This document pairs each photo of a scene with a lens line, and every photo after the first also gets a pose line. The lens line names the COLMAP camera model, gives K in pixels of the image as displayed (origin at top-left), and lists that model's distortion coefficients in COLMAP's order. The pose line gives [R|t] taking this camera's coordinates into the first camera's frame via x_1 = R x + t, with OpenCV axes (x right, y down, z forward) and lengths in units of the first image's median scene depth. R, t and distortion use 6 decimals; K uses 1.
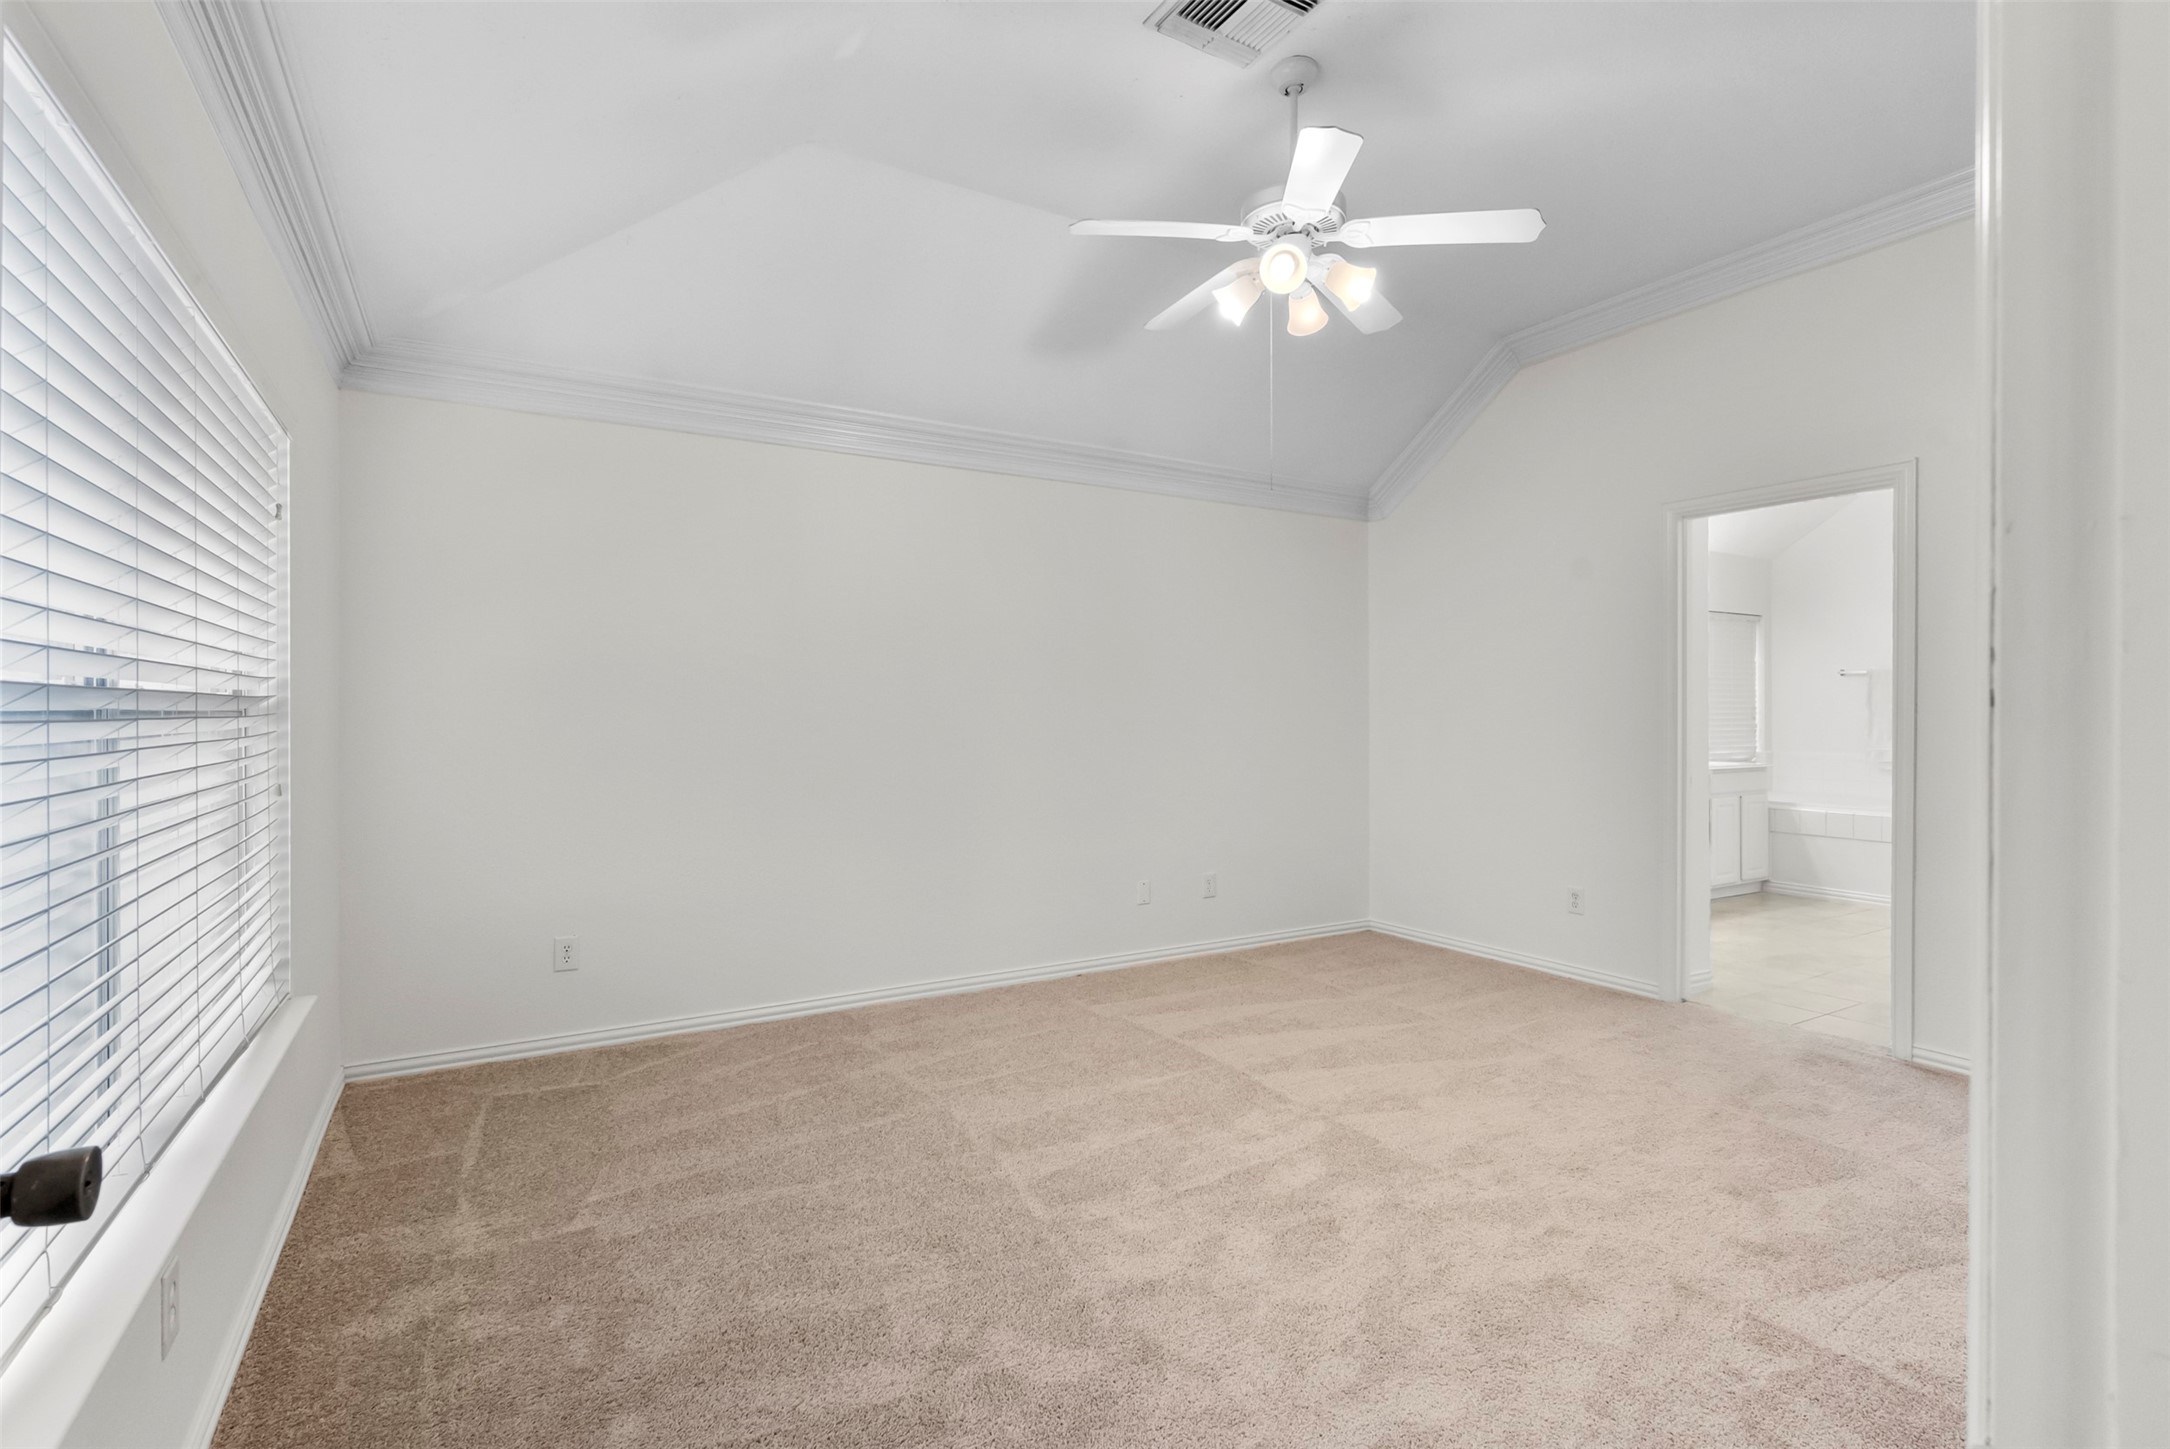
lens RADIAL K [[981.2, 0, 1080.9], [0, 981.2, 727.8], [0, 0, 1]] dist [-0.003090, 0.001075]
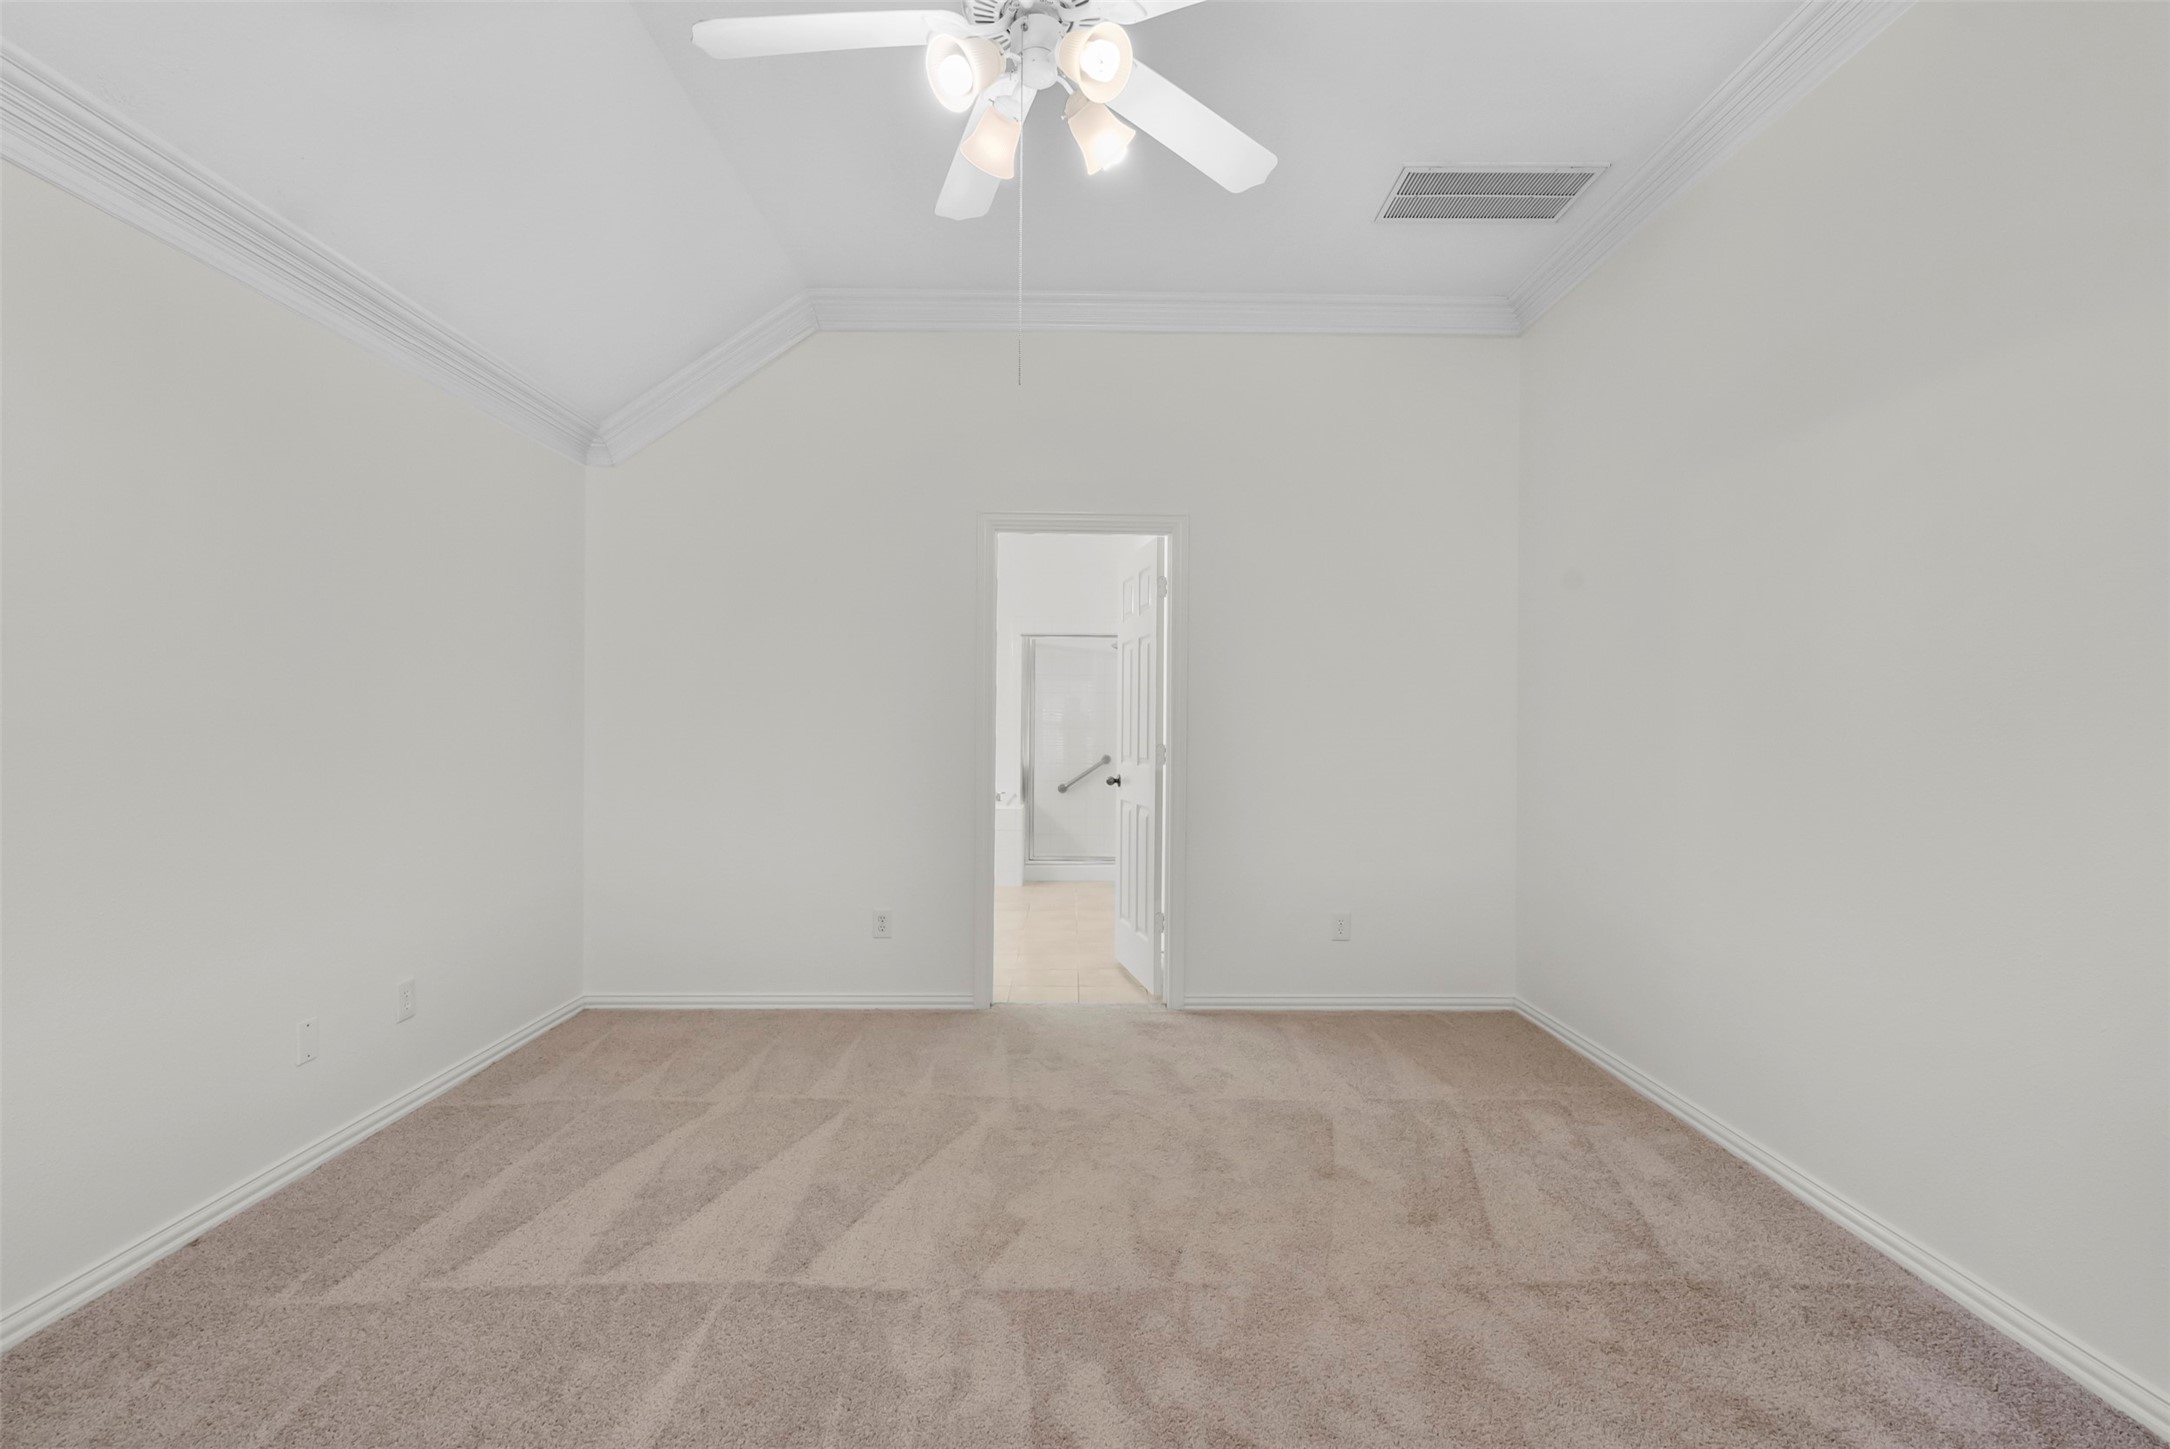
lens RADIAL K [[990.4, 0, 1080.5], [0, 990.4, 716.9], [0, 0, 1]] dist [-0.002895, 0.000423]
pose [[0.509900, 0.013650, 0.860125, -0.250183], [0.007809, 0.999759, -0.020496, 0.001774], [-0.860198, 0.017168, 0.509671, 0.437124]]
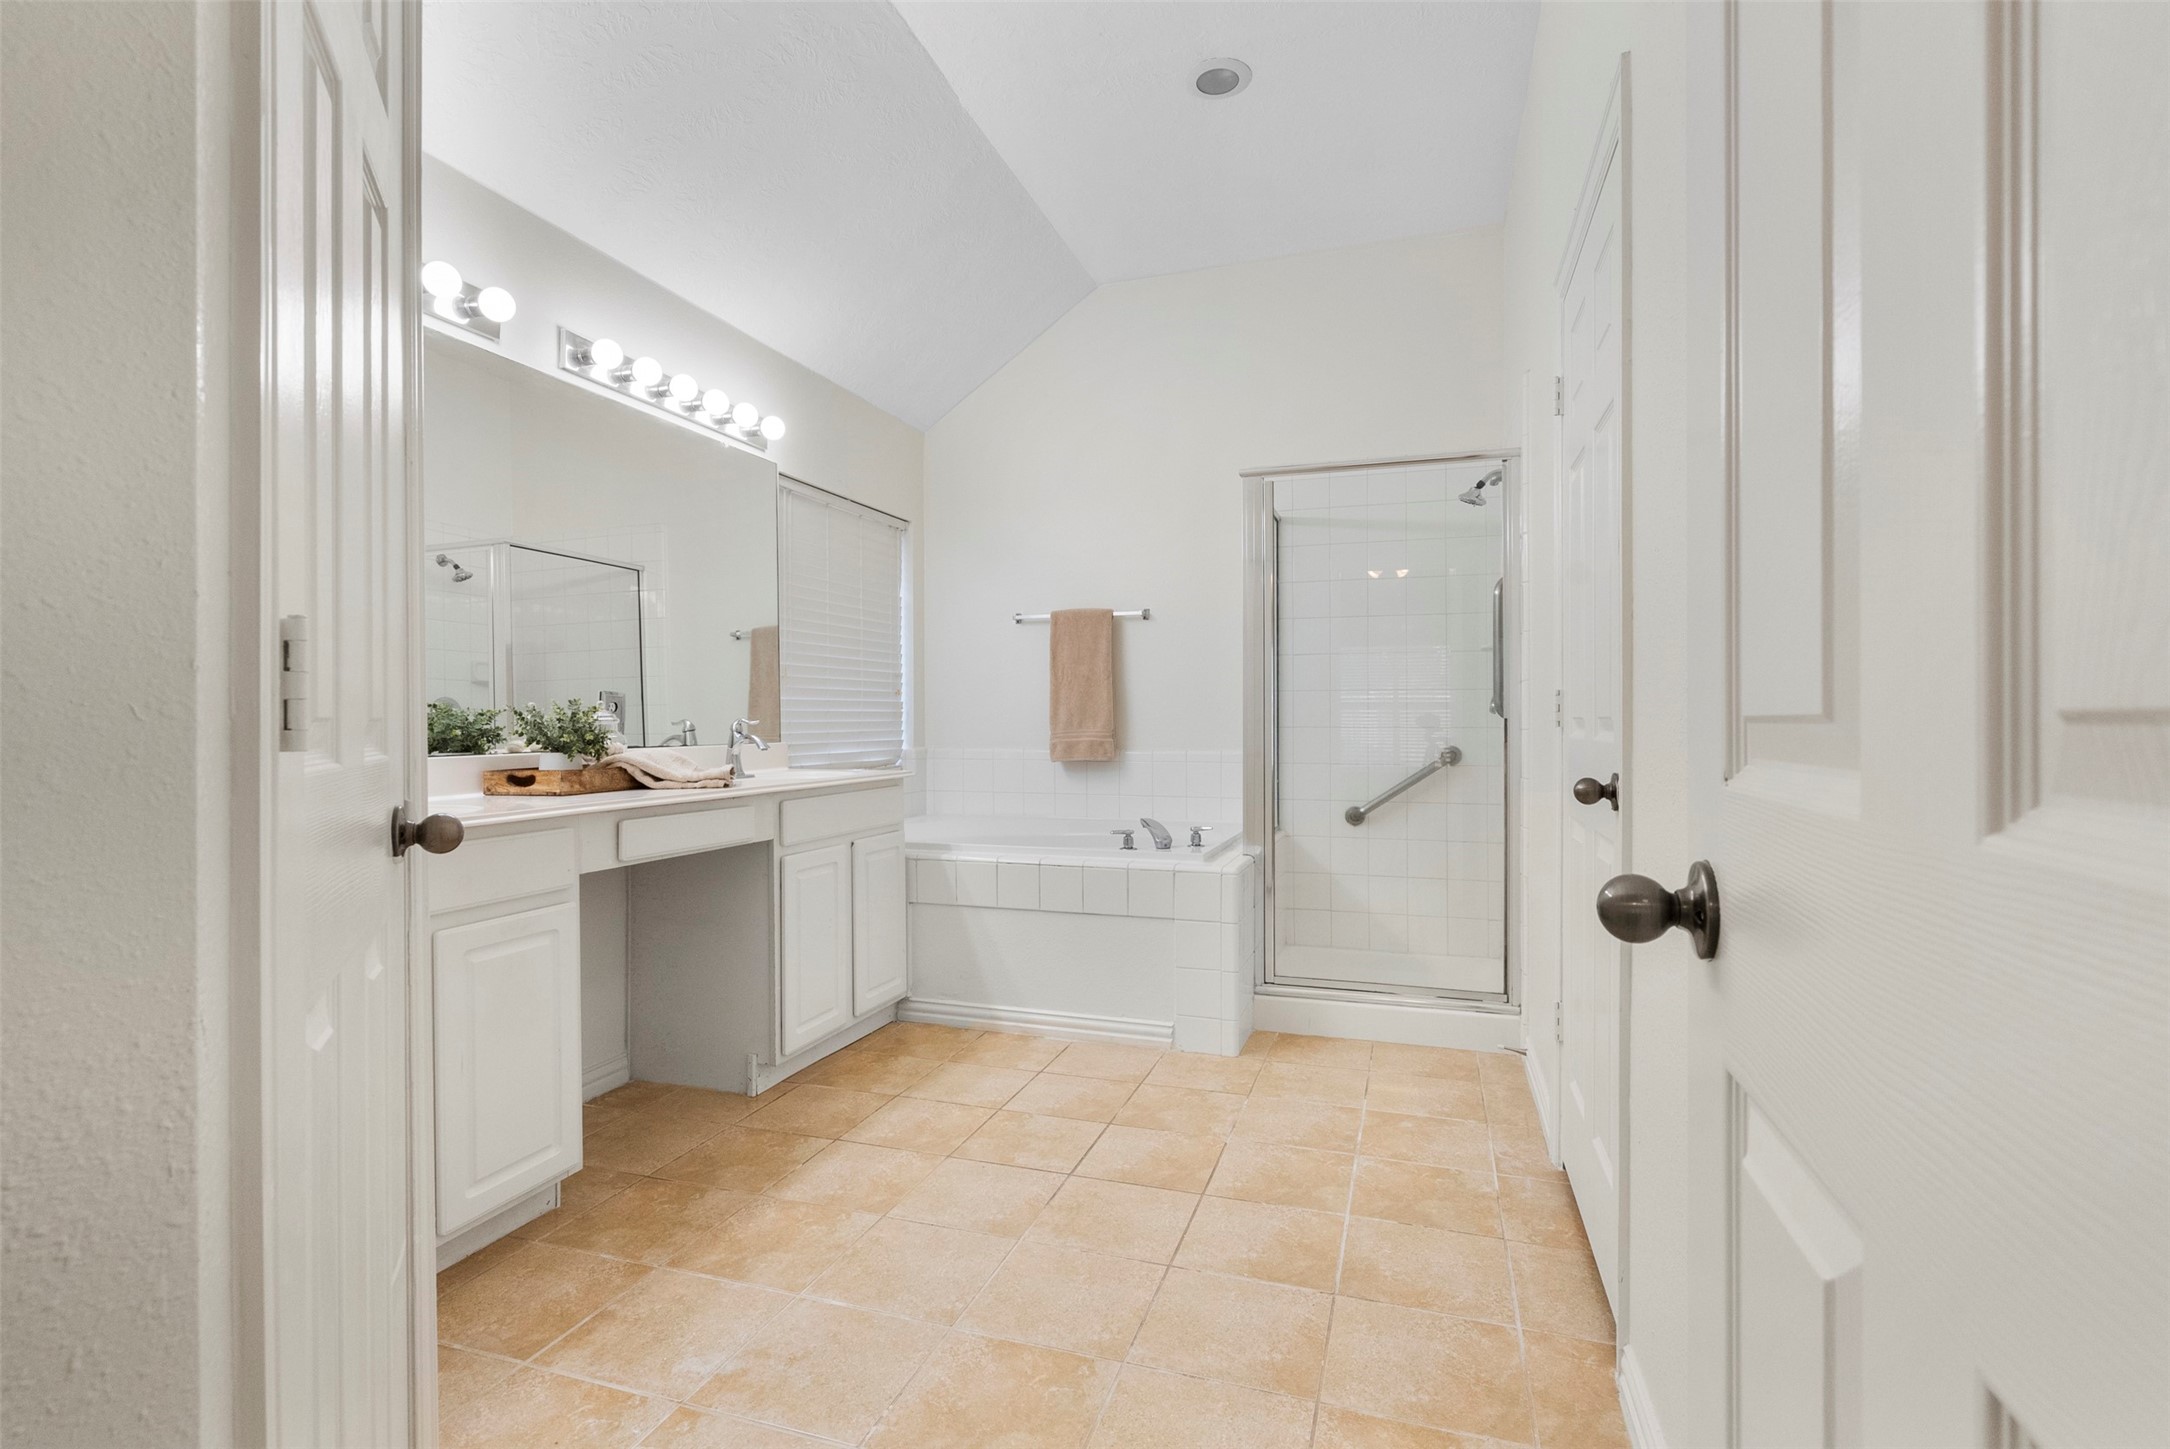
lens RADIAL K [[990.4, 0, 1080.5], [0, 990.4, 716.9], [0, 0, 1]] dist [-0.002895, 0.000423]
pose [[0.741188, 0.007962, 0.671250, 0.806392], [0.004090, 0.999858, -0.016376, 0.032708], [-0.671285, 0.014883, 0.741050, 1.062406]]
